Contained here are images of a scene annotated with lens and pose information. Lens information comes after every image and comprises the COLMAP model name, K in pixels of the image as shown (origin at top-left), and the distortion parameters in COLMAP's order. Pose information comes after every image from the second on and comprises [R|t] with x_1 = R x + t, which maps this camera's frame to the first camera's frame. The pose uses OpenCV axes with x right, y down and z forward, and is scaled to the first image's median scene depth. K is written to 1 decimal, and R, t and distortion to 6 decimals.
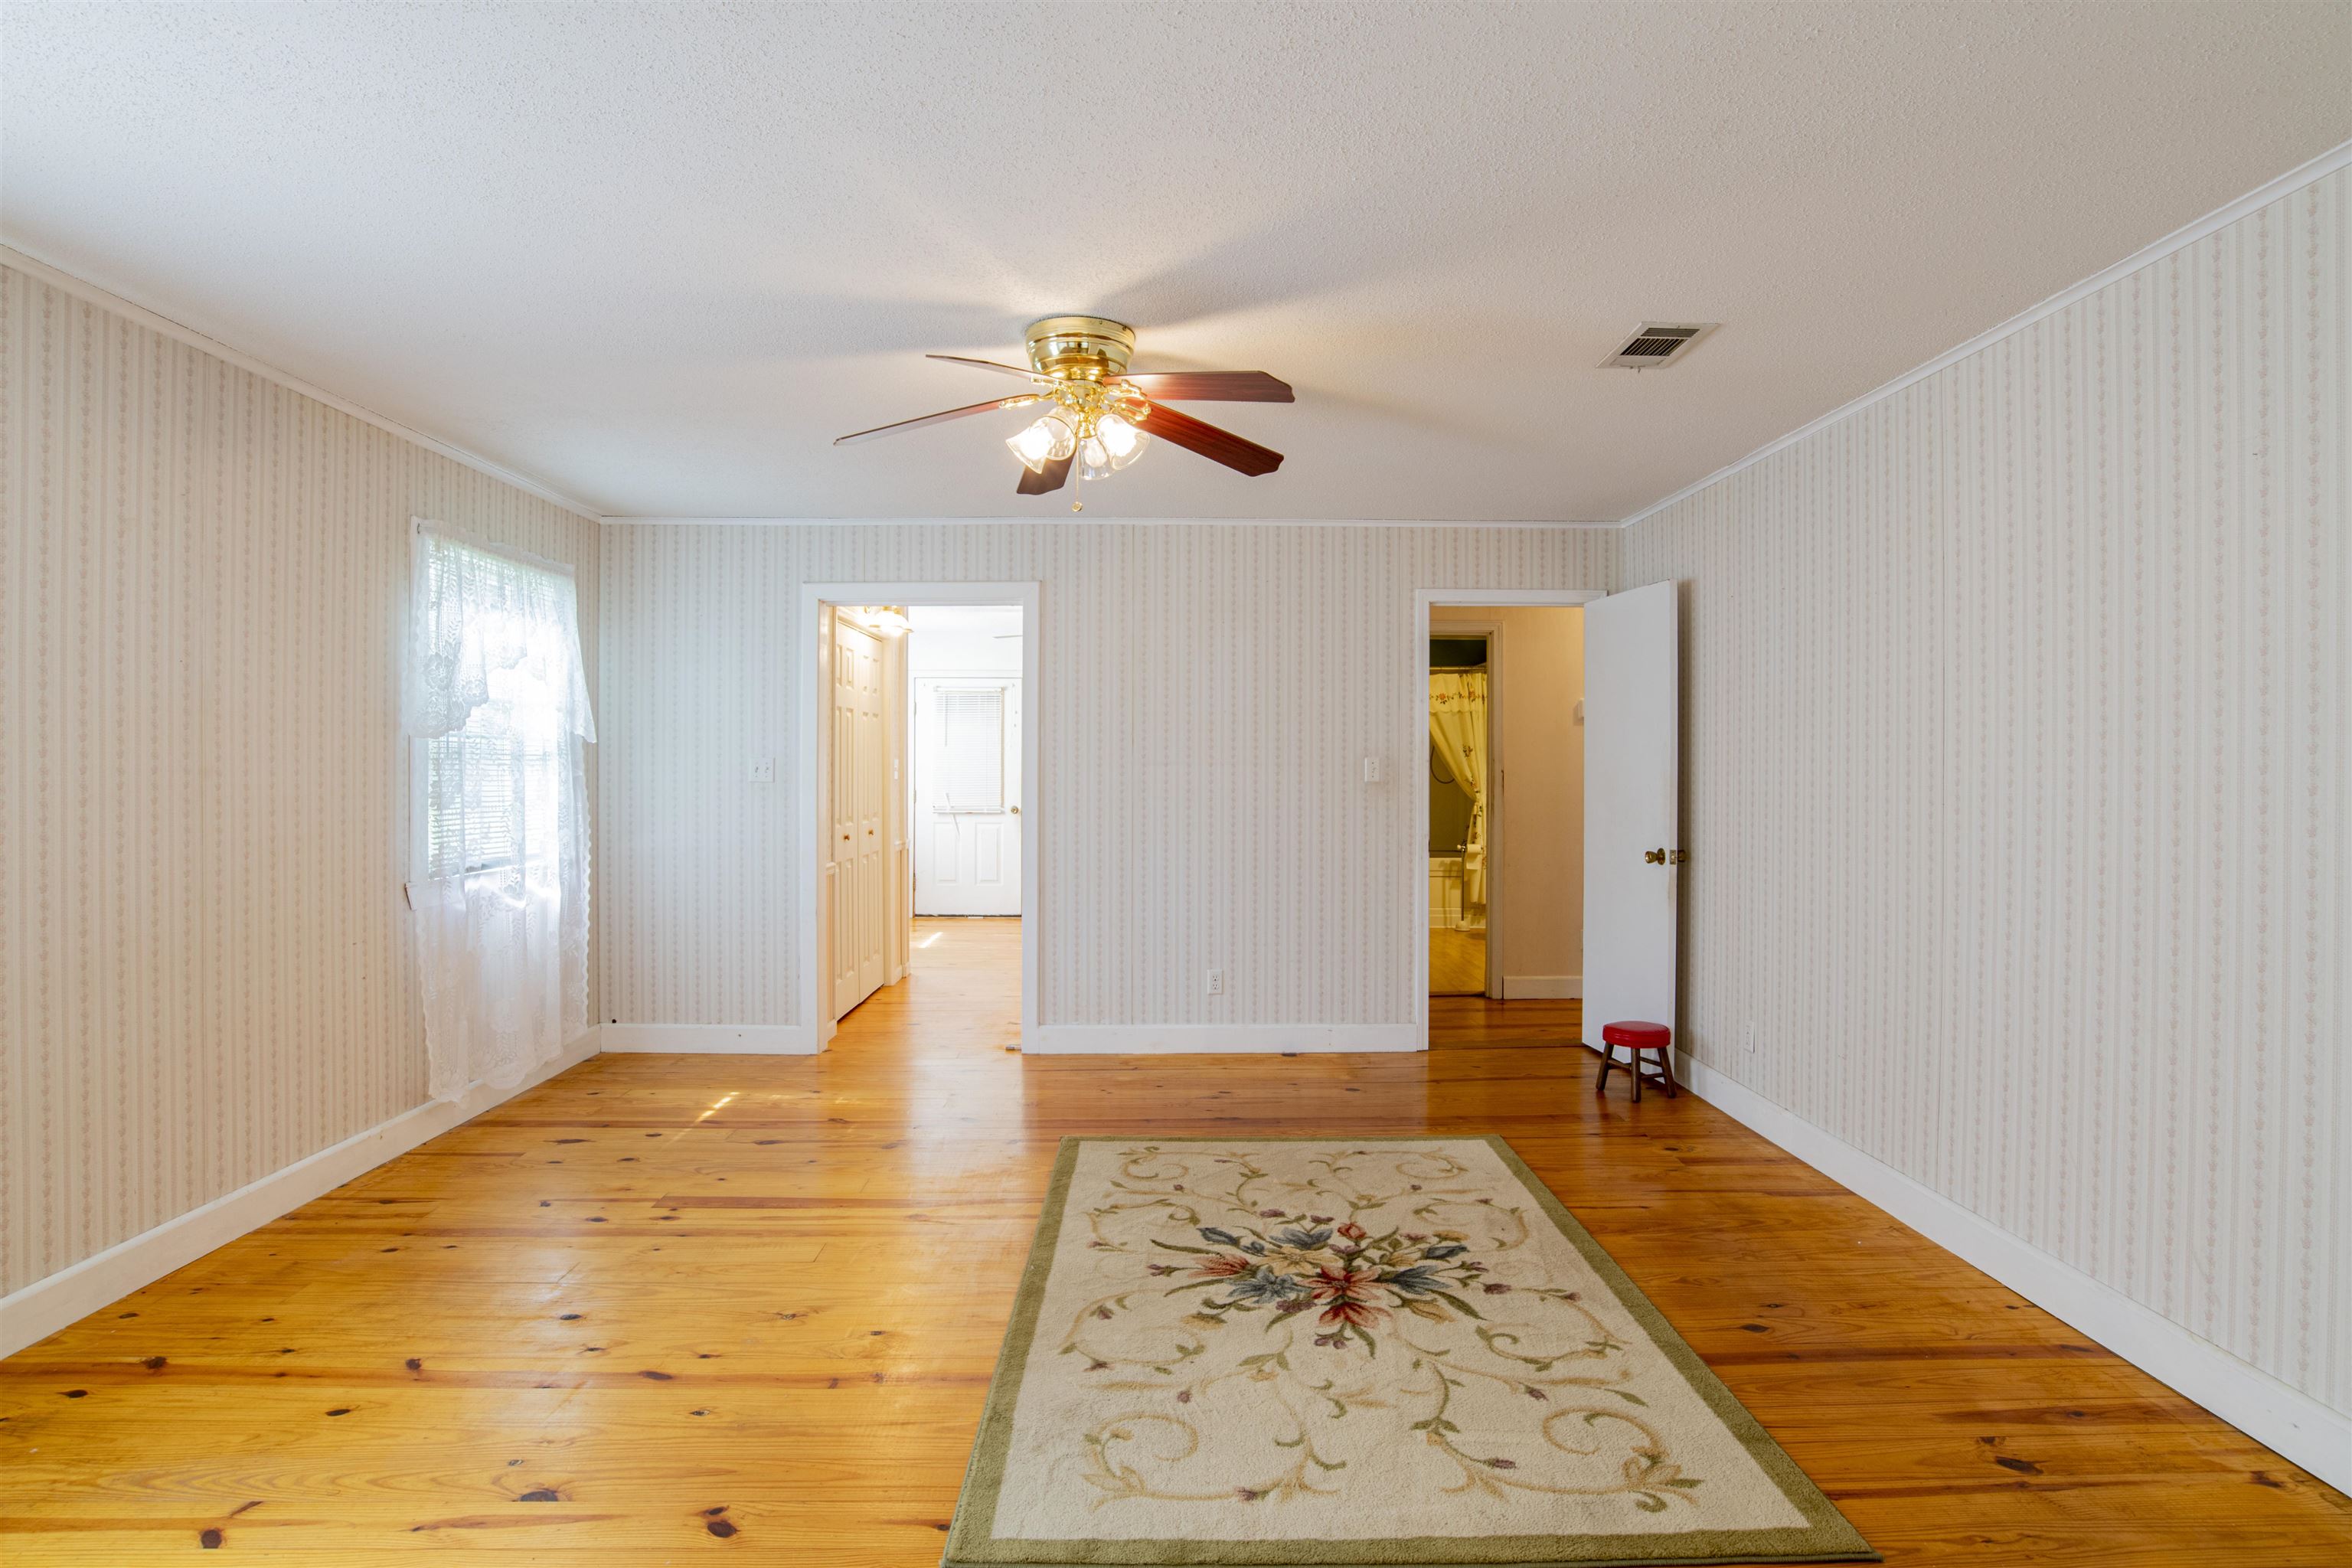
lens RADIAL K [[1228.1, 0, 1246.1], [0, 1228.1, 771.4], [0, 0, 1]] dist [-0.058948, 0.020530]
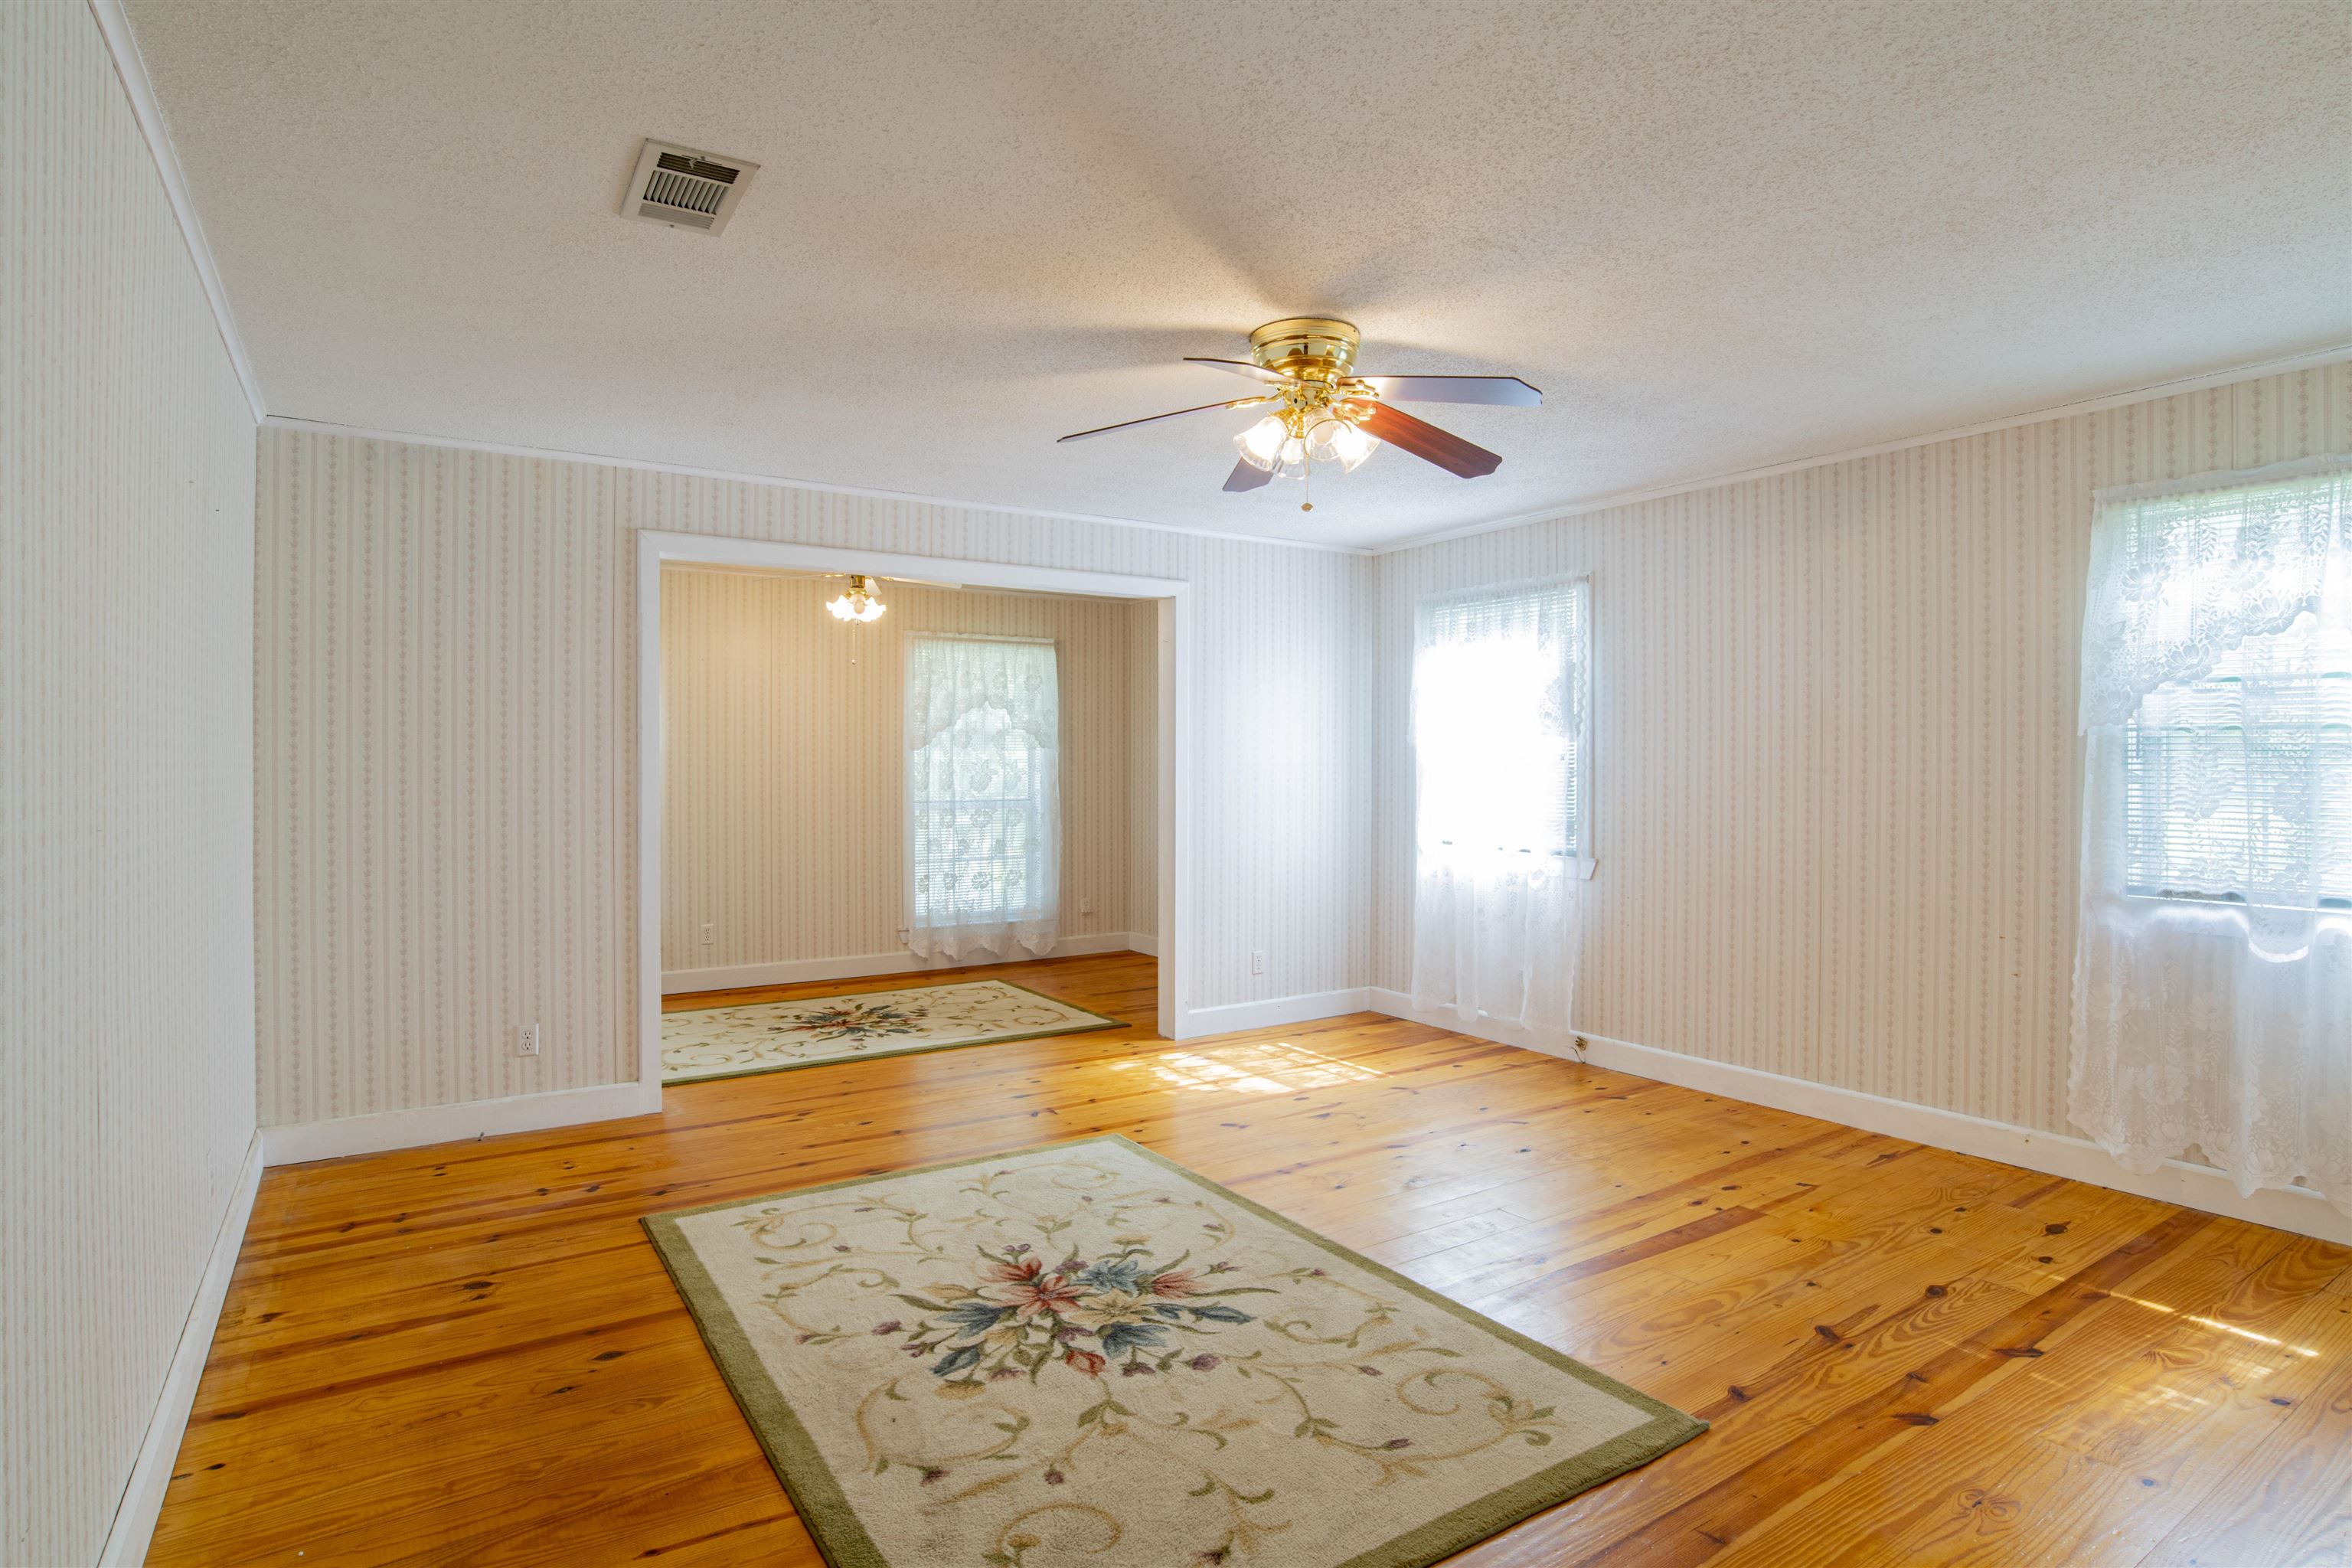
lens RADIAL K [[1228.1, 0, 1192.7], [0, 1228.1, 781.2], [0, 0, 1]] dist [-0.058948, 0.020530]
pose [[-0.870224, 0.004265, -0.492638, 0.452145], [-0.004238, 0.999861, 0.016143, -0.005378], [0.492639, 0.016136, -0.870084, 1.891418]]
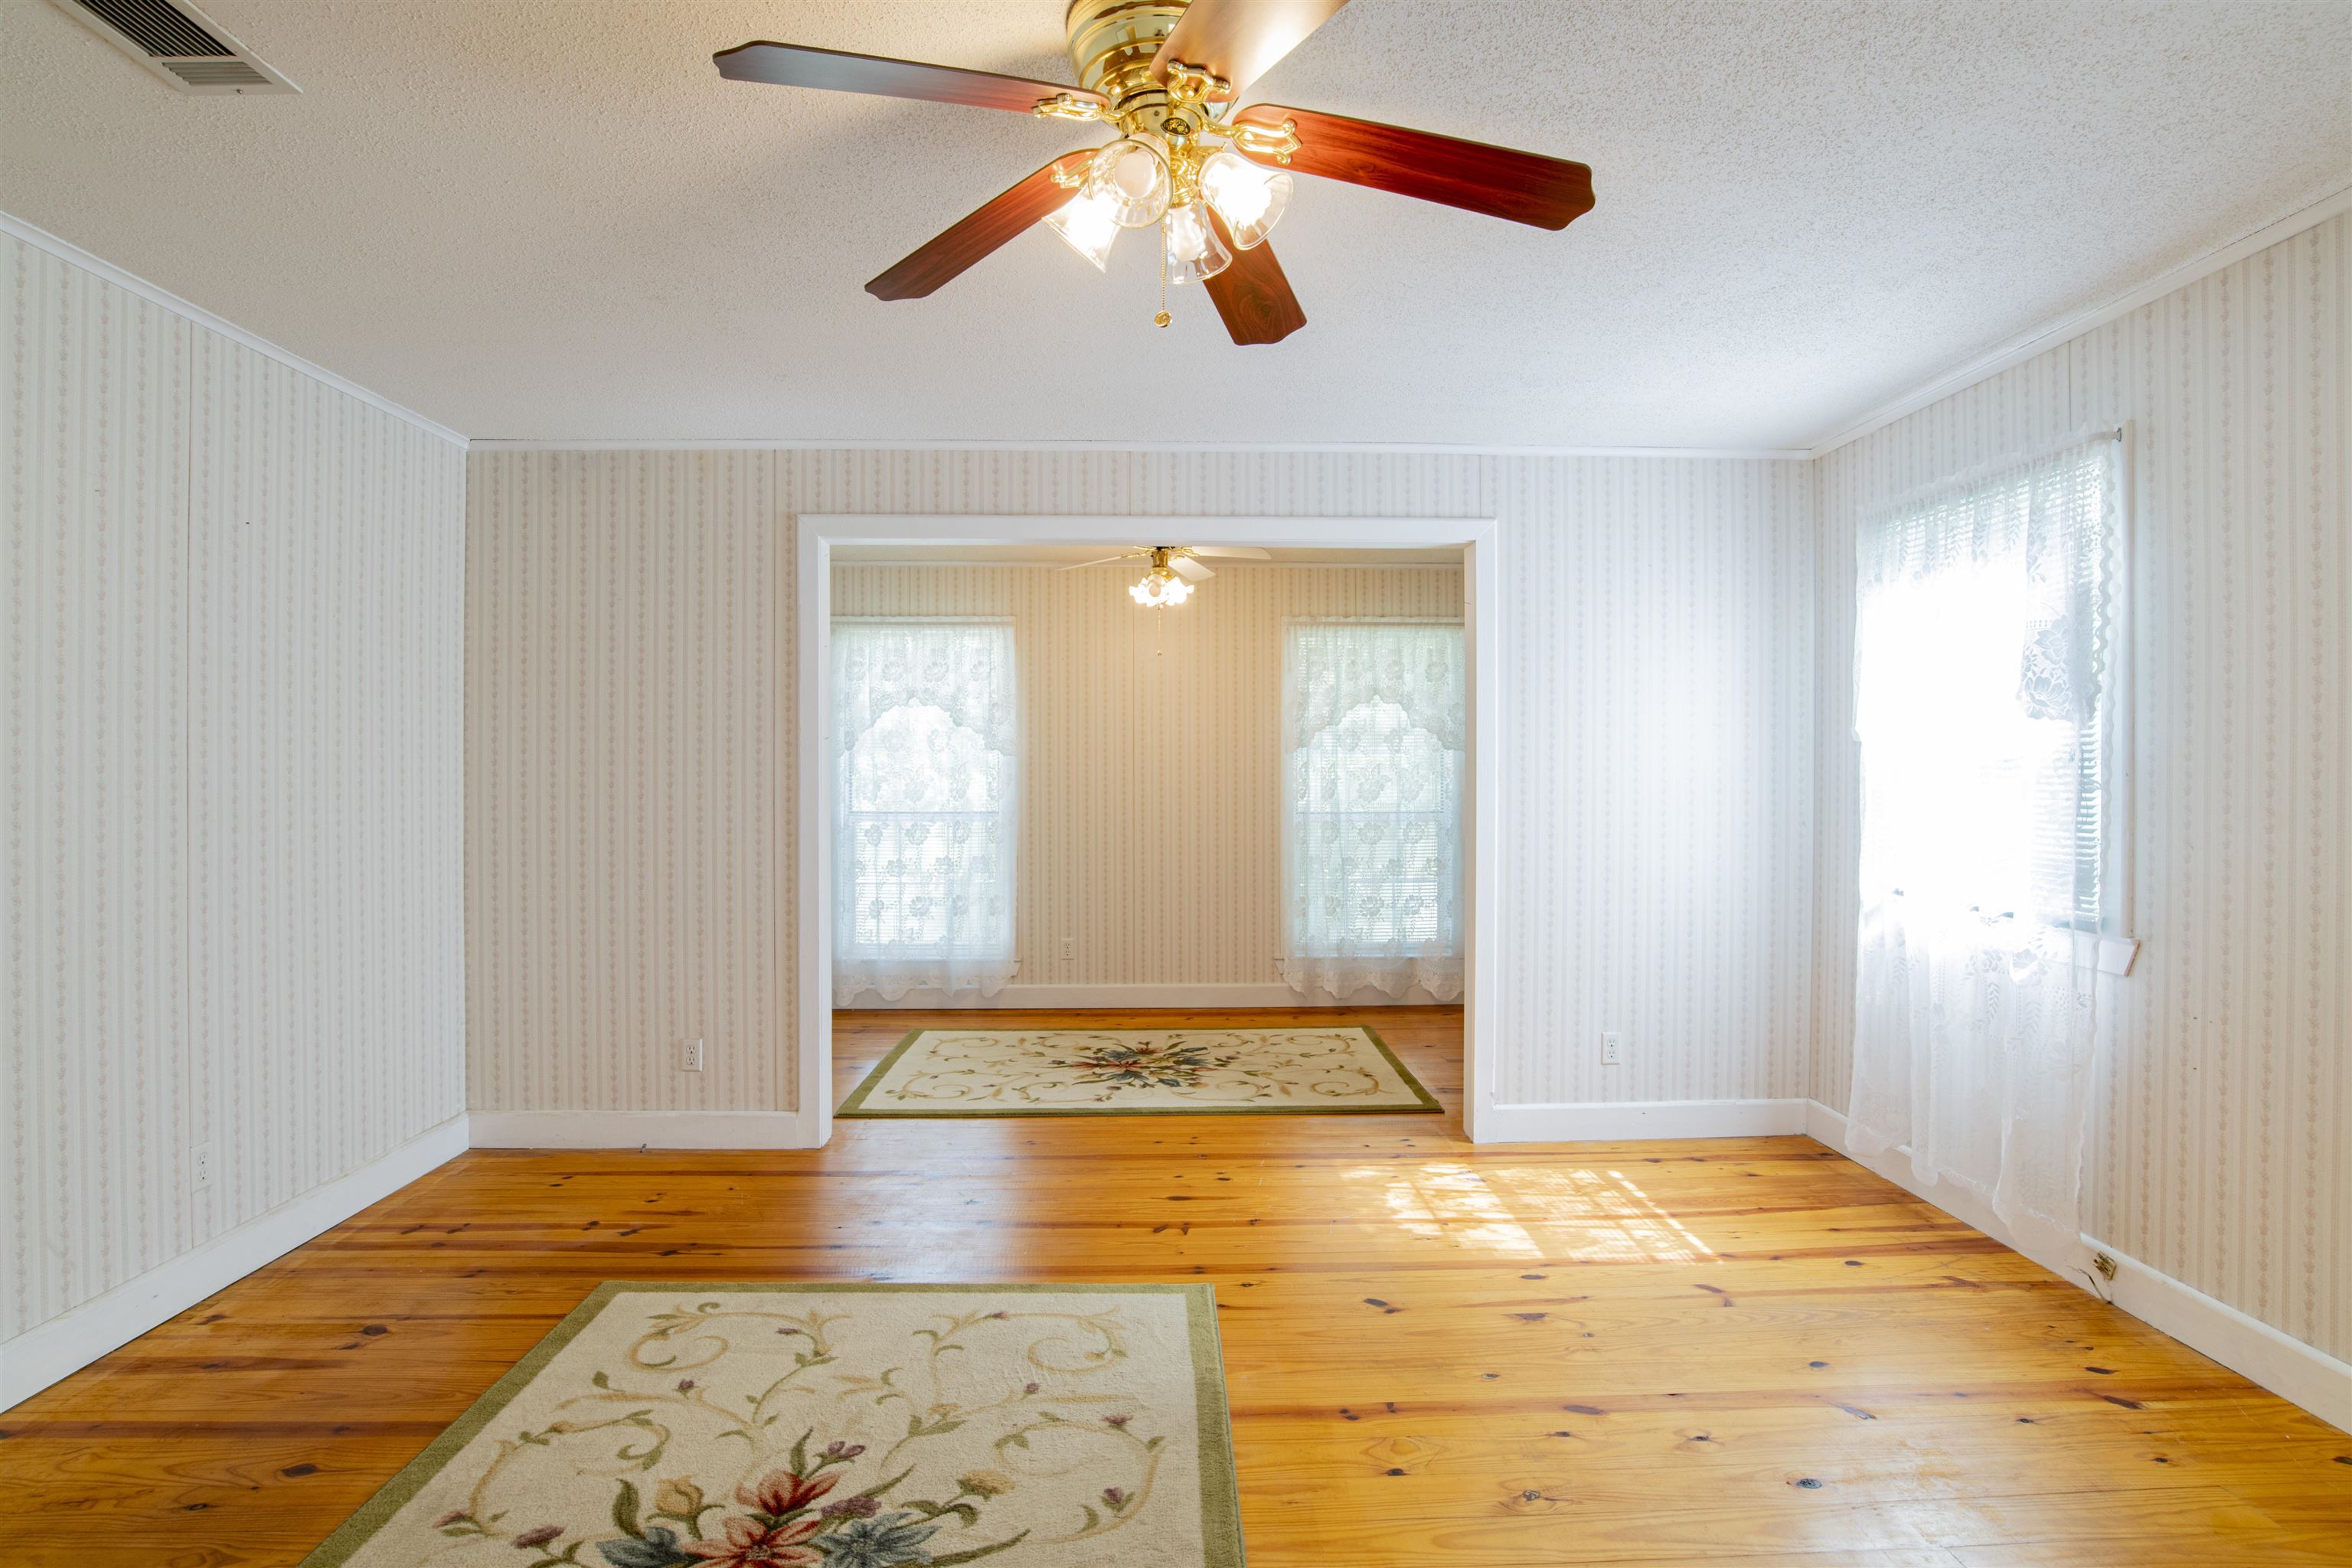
lens RADIAL K [[1228.1, 0, 1190.8], [0, 1228.1, 780.0], [0, 0, 1]] dist [-0.058948, 0.020530]
pose [[-0.999450, -0.002565, 0.033069, -0.175974], [-0.002181, 0.999930, 0.011640, -0.003380], [-0.033097, 0.011562, -0.999385, 1.629566]]
